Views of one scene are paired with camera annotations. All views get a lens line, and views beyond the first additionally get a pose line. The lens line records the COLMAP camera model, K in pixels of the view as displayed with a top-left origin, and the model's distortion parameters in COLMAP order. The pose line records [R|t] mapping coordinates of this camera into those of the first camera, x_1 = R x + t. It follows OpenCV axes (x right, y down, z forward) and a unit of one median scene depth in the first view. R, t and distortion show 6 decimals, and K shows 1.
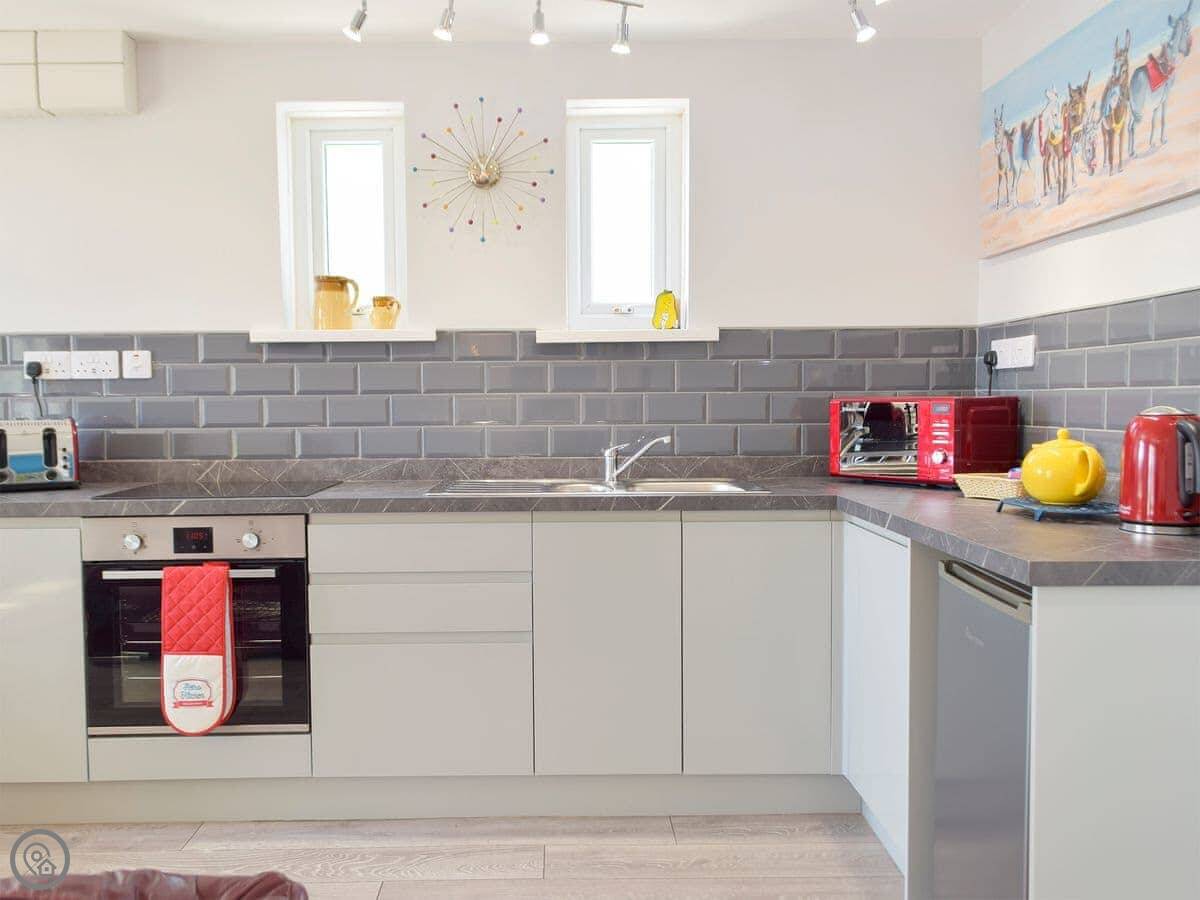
lens RADIAL K [[1114.0, 0, 564.0], [0, 1114.0, 449.8], [0, 0, 1]] dist [0.007959, 0.001963]
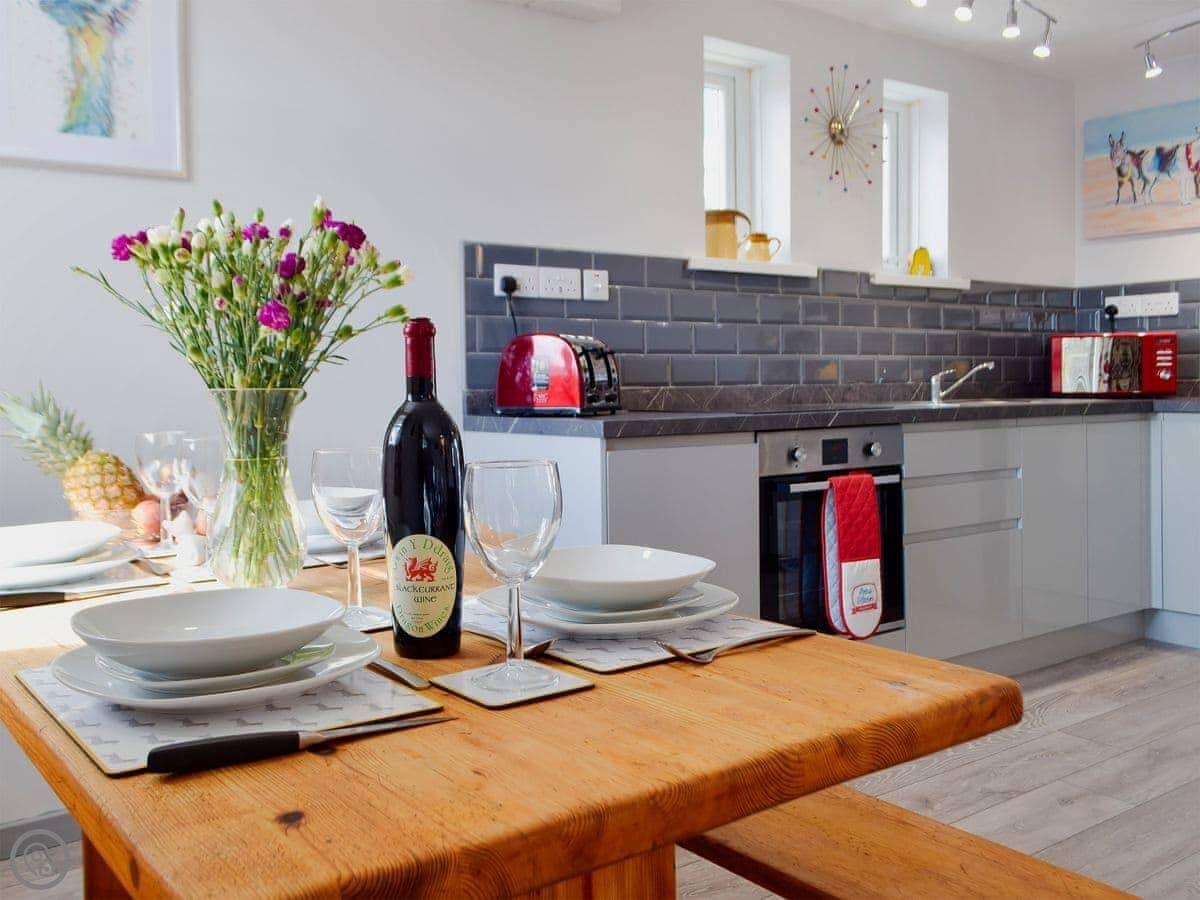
lens RADIAL K [[1077.3, 0, 598.2], [0, 1077.3, 398.3], [0, 0, 1]] dist [-0.004637, 0.002236]
pose [[0.818153, -0.011104, 0.574893, -0.980934], [0.032600, 0.999101, -0.027097, 0.047099], [-0.574075, 0.040911, 0.817780, 0.283872]]
